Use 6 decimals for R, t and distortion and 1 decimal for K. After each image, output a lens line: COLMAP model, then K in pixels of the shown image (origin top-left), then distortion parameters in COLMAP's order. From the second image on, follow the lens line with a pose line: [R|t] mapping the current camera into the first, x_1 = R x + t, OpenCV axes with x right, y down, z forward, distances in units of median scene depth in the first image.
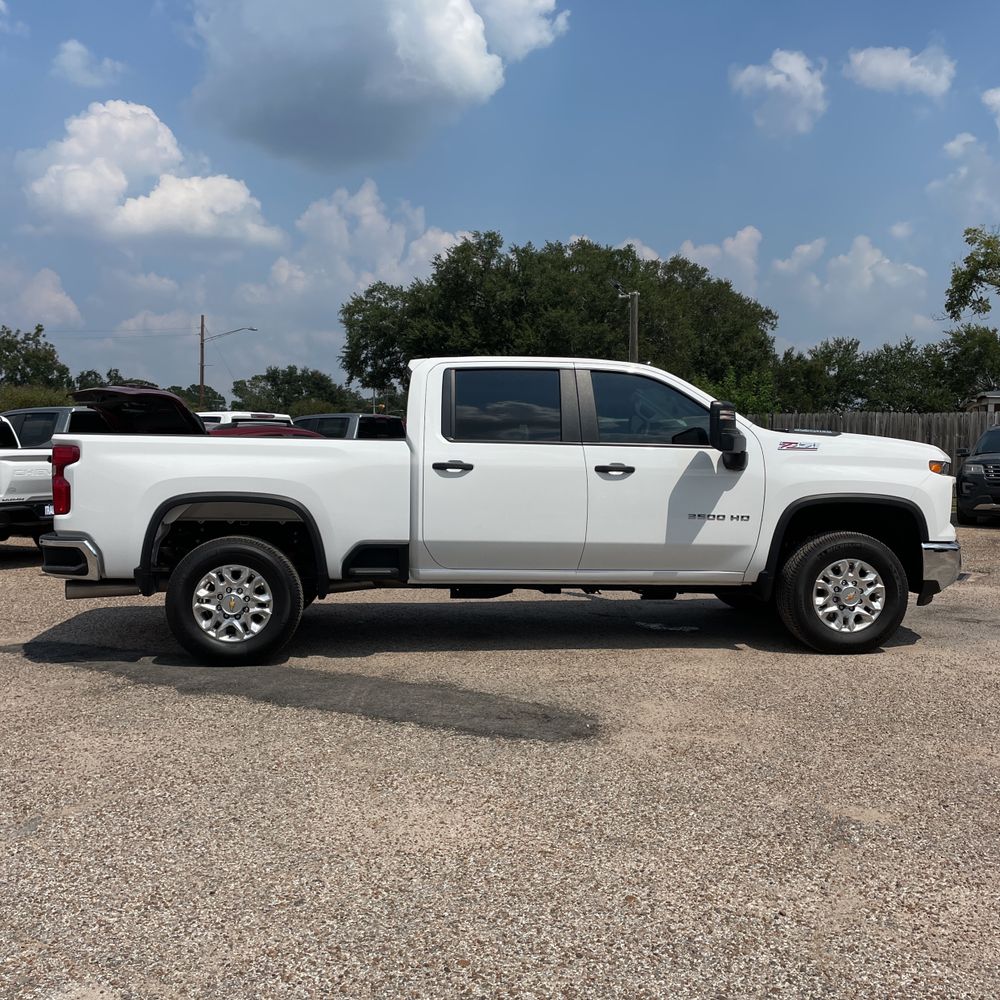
lens RADIAL K [[1091.0, 0, 500.0], [0, 1091.0, 500.0], [0, 0, 1]] dist [0.127750, -0.270430]
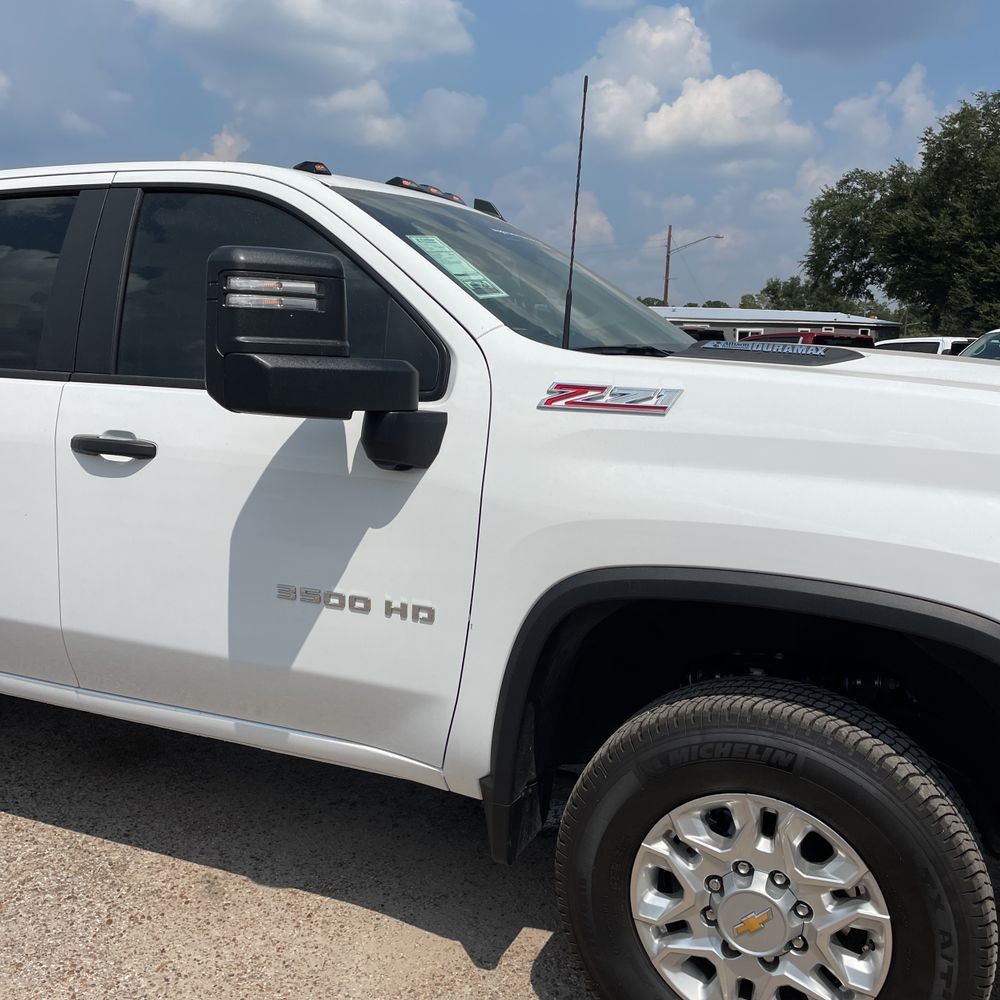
lens RADIAL K [[1049.1, 0, 460.5], [0, 1049.1, 504.6], [0, 0, 1]] dist [0.101826, -0.132376]
pose [[0.860216, 0.076188, -0.504207, 0.065761], [-0.033341, 0.995063, 0.093477, -0.007789], [0.508839, -0.063599, 0.858509, 0.124595]]
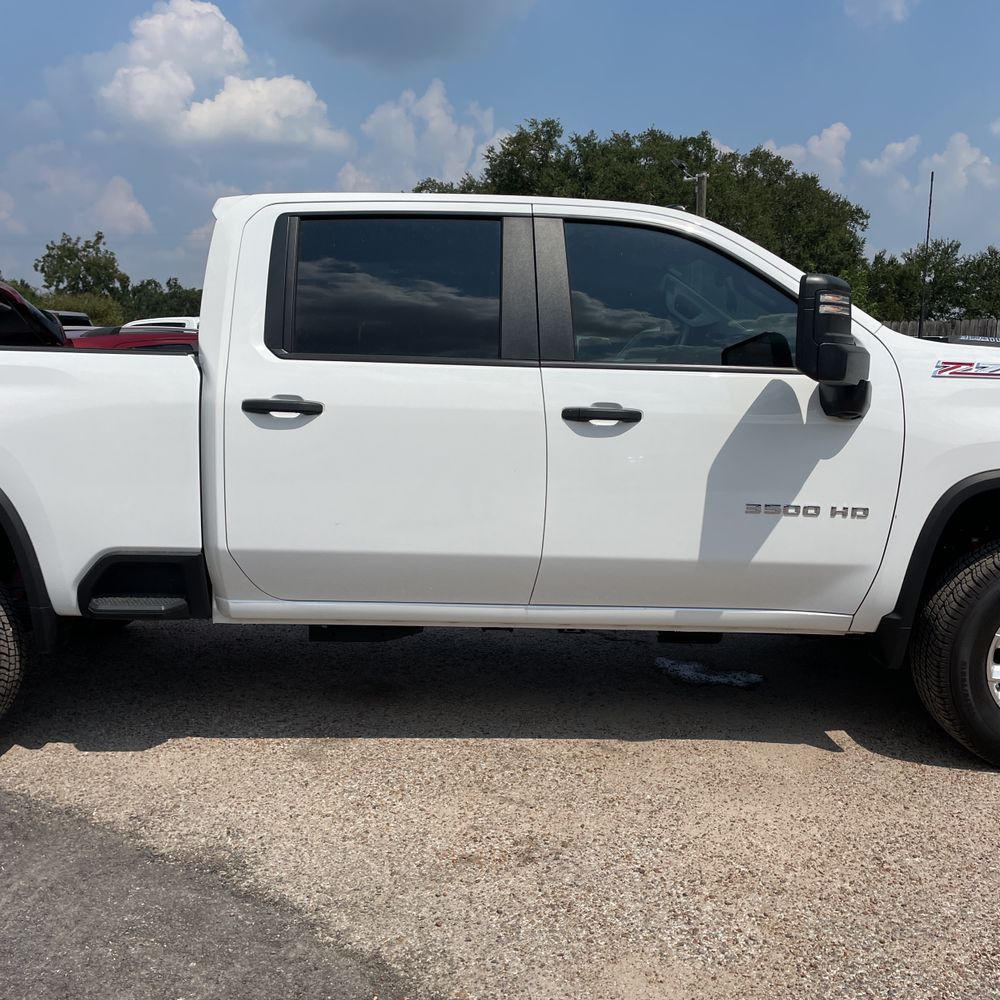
lens RADIAL K [[1065.7, 0, 488.0], [0, 1065.7, 515.6], [0, 0, 1]] dist [0.113824, -0.205942]
pose [[0.996858, 0.016634, -0.077440, 0.015285], [-0.009108, 0.995287, 0.096544, -0.004859], [0.078681, -0.095535, 0.992312, 0.083082]]
